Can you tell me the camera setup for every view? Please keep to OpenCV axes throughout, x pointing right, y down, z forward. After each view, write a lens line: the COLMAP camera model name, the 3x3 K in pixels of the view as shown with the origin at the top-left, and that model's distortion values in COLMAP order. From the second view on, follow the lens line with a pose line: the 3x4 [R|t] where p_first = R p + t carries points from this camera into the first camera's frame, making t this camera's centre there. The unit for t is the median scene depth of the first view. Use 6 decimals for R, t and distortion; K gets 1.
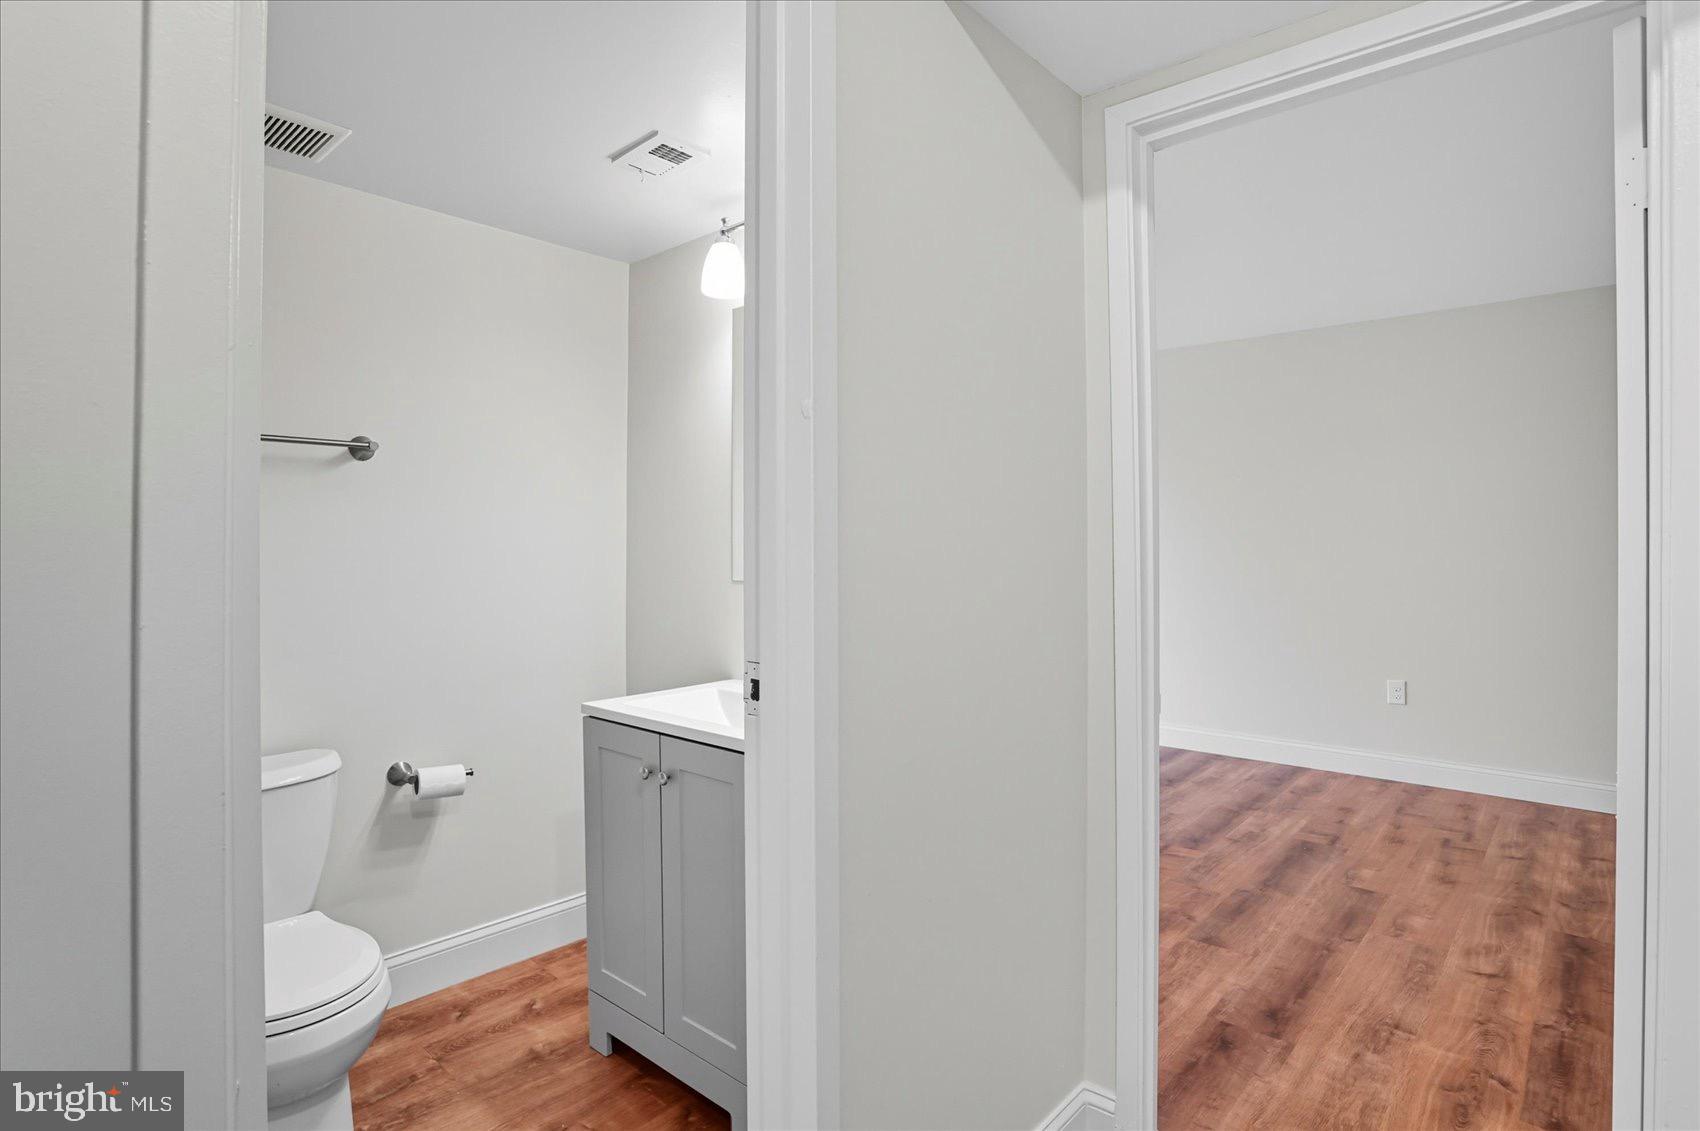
lens RADIAL K [[831.0, 0, 853.1], [0, 831.0, 557.0], [0, 0, 1]] dist [-0.049680, 0.000231]
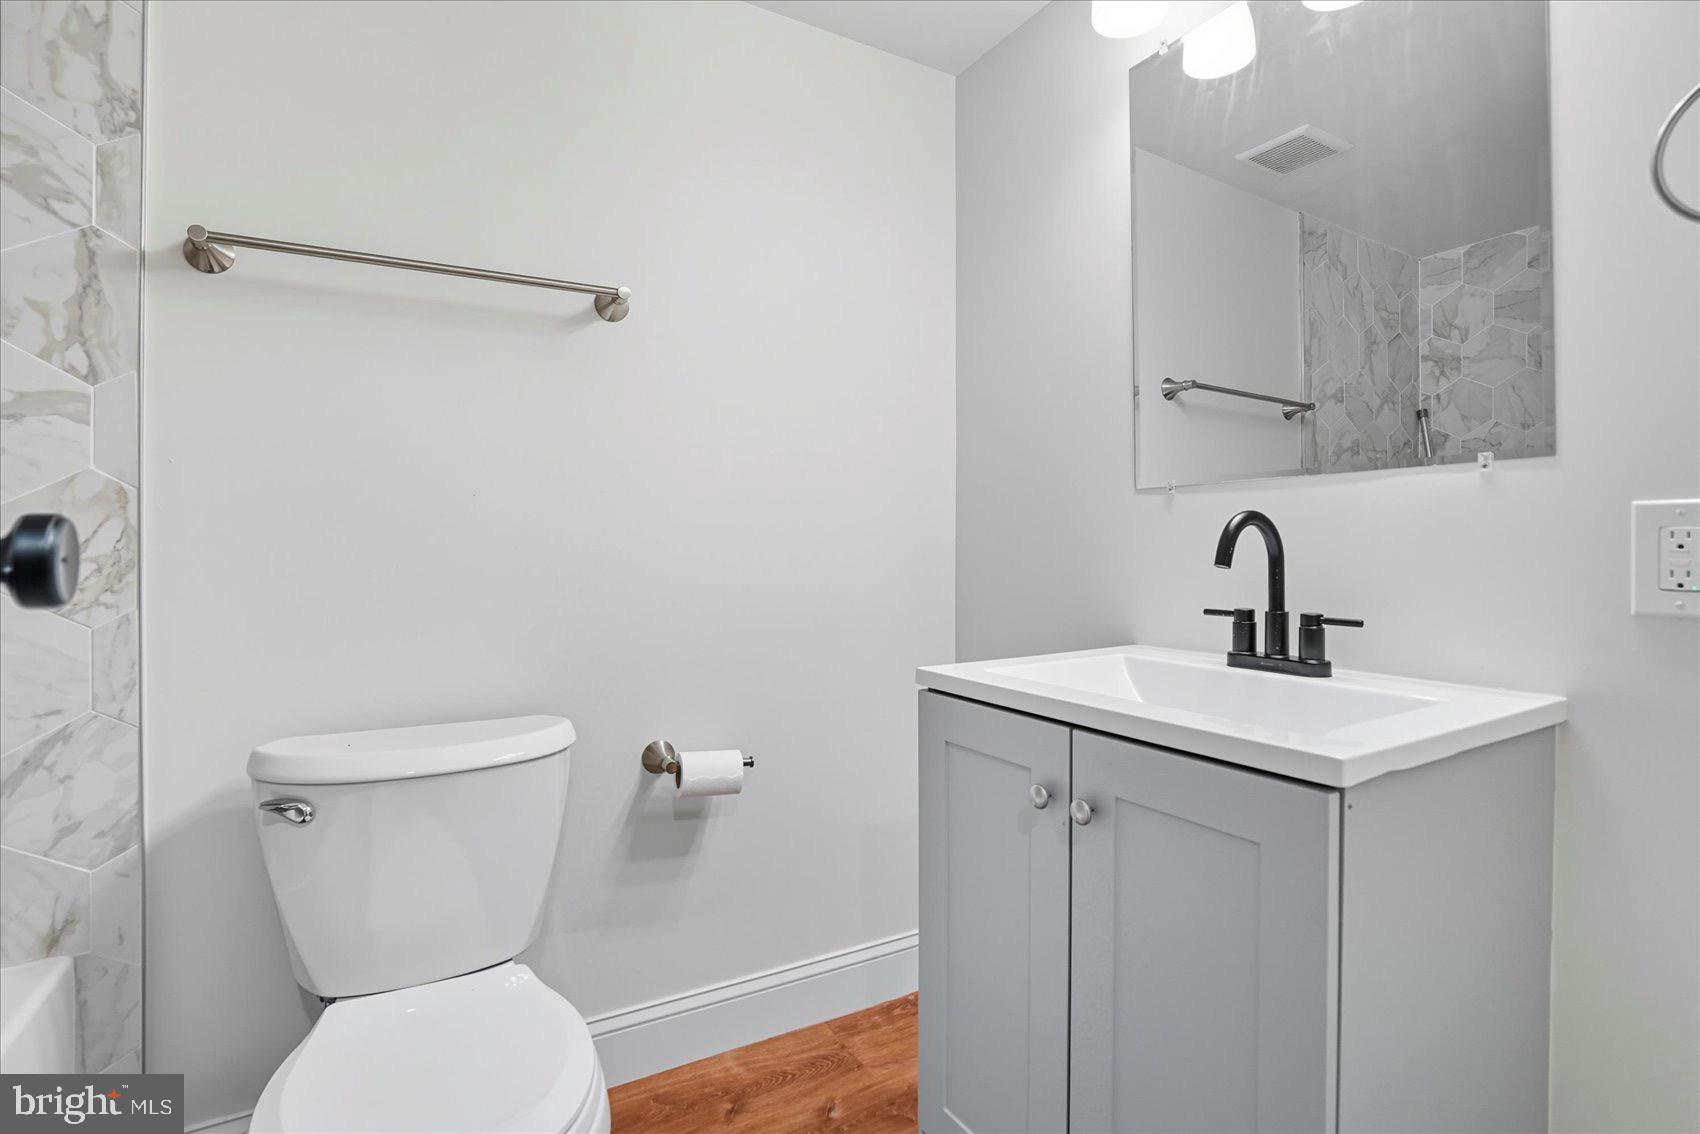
lens RADIAL K [[816.8, 0, 848.8], [0, 816.8, 556.6], [0, 0, 1]] dist [-0.058290, 0.032427]
pose [[0.946350, 0.002767, -0.323130, -0.166175], [0.000576, 0.999947, 0.010252, 0.081720], [0.323142, -0.009888, 0.946299, 0.378383]]
